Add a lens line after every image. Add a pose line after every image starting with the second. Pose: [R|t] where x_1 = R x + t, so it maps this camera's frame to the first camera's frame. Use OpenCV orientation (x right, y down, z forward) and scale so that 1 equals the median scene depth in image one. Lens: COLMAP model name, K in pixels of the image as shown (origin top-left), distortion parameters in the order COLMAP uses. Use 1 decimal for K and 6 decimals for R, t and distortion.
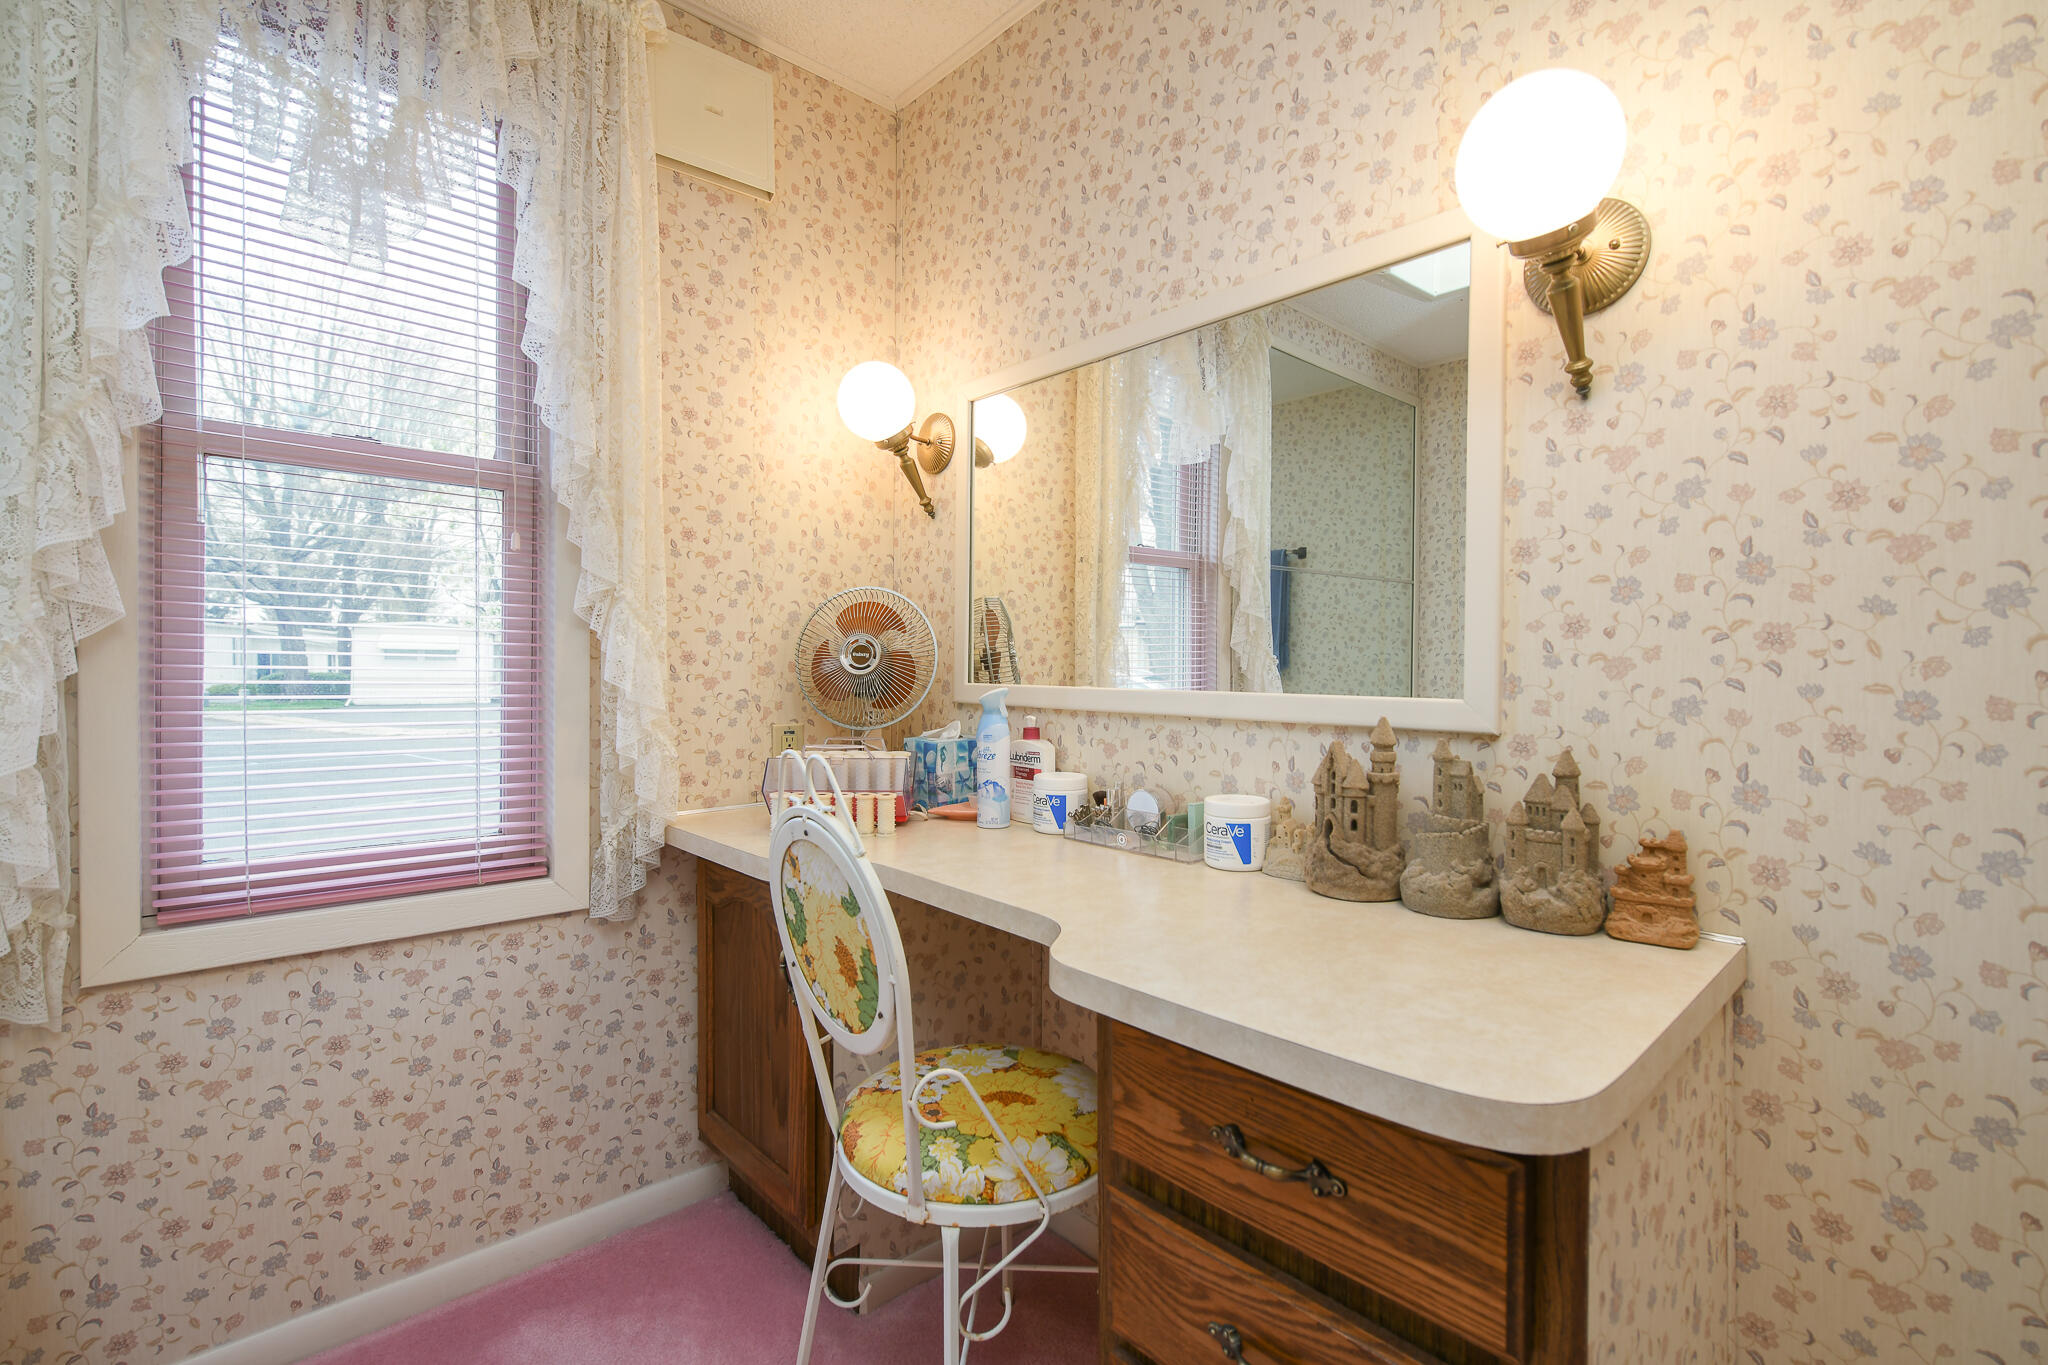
lens RADIAL K [[900.4, 0, 1025.8], [0, 900.4, 674.9], [0, 0, 1]] dist [-0.009919, 0.000036]
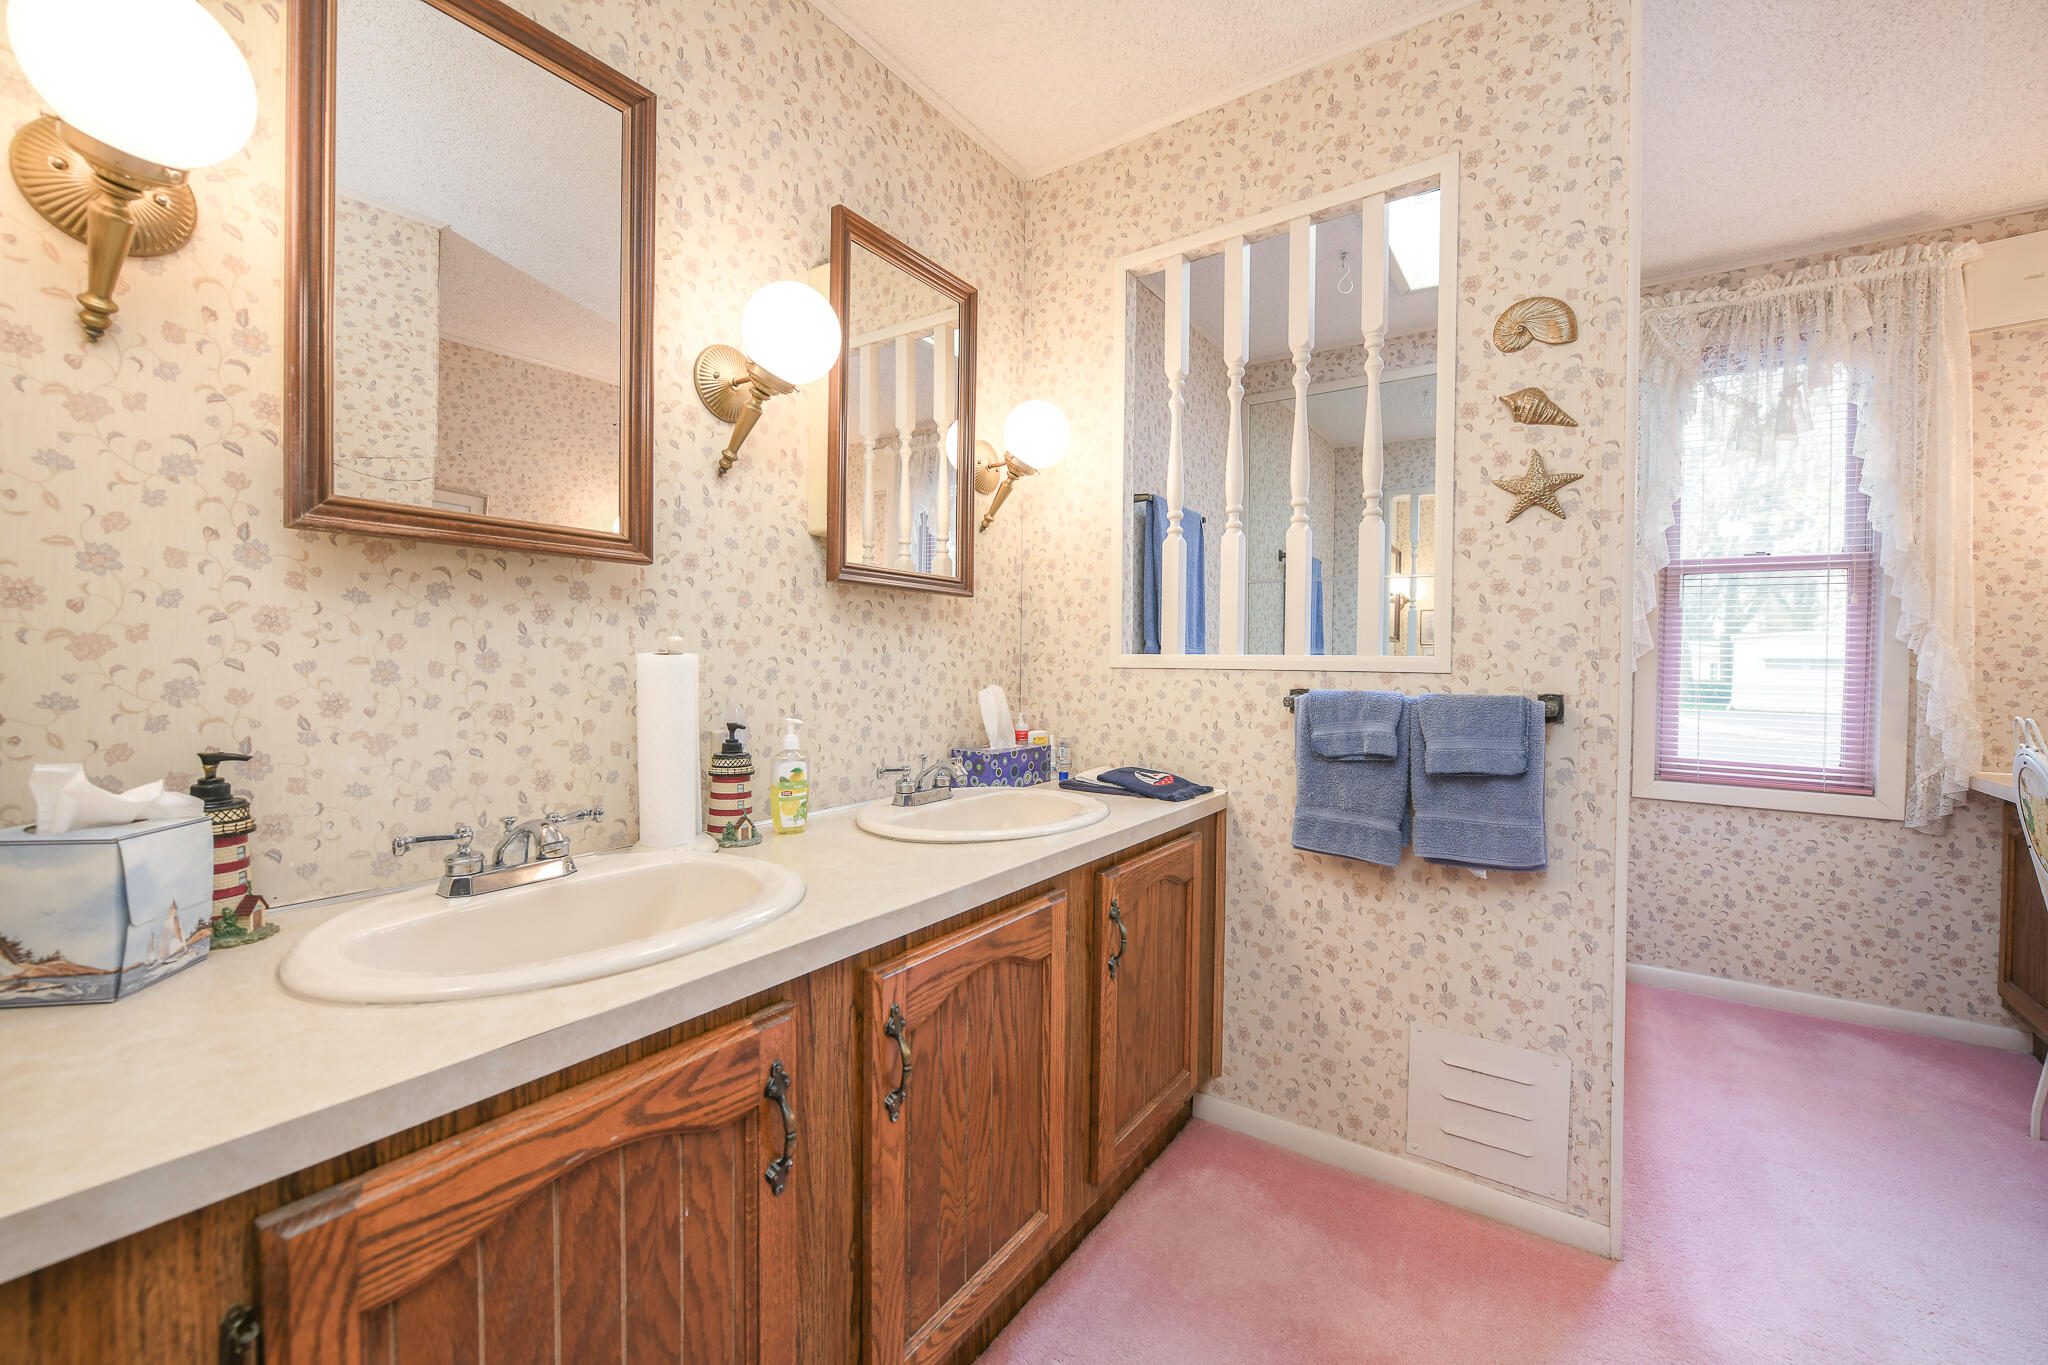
lens RADIAL K [[805.0, 0, 1032.4], [0, 805.0, 674.8], [0, 0, 1]] dist [-0.000216, -0.003363]
pose [[0.209408, 0.012465, -0.977749, 0.606802], [-0.020816, 0.999749, 0.008287, 0.018595], [0.977607, 0.018618, 0.209615, -0.864212]]
